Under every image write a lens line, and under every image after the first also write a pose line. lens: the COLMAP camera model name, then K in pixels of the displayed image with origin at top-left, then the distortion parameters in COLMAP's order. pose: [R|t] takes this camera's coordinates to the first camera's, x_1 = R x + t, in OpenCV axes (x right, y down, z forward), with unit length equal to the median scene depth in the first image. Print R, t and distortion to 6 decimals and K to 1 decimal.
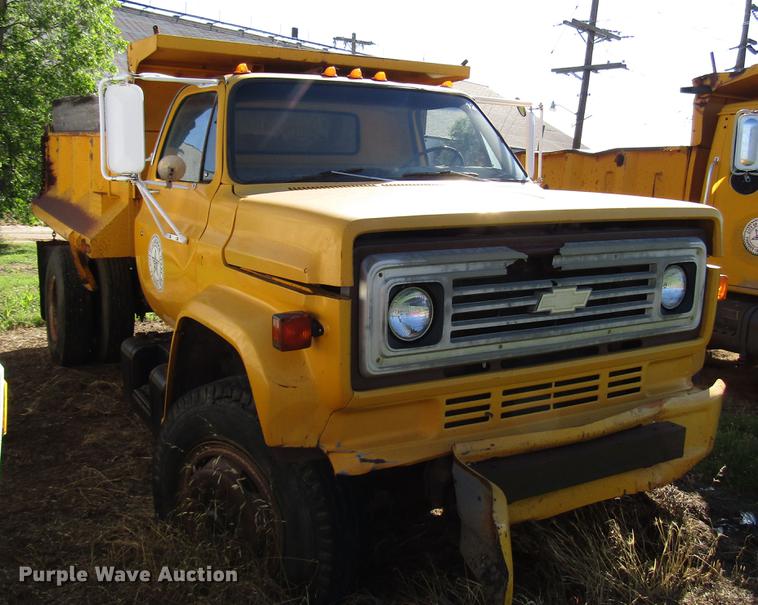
lens RADIAL K [[707.3, 0, 340.4], [0, 707.3, 279.7], [0, 0, 1]] dist [-0.010205, 0.000000]
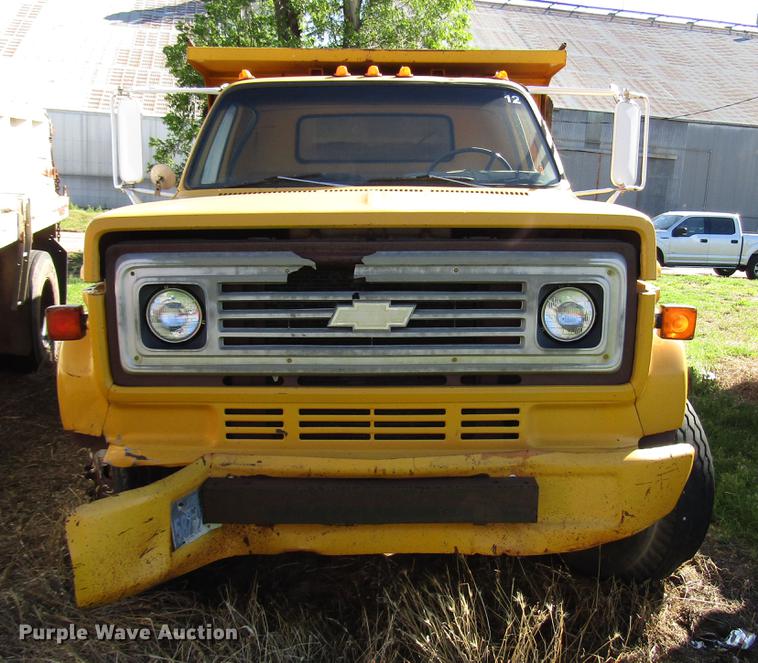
lens RADIAL K [[791.9, 0, 383.4], [0, 791.9, 331.6], [0, 0, 1]] dist [-0.009531, 0.000000]
pose [[0.893683, 0.071143, -0.443023, 0.760016], [-0.060467, 0.997439, 0.038198, 0.009569], [0.444606, -0.007349, 0.895696, 0.119754]]
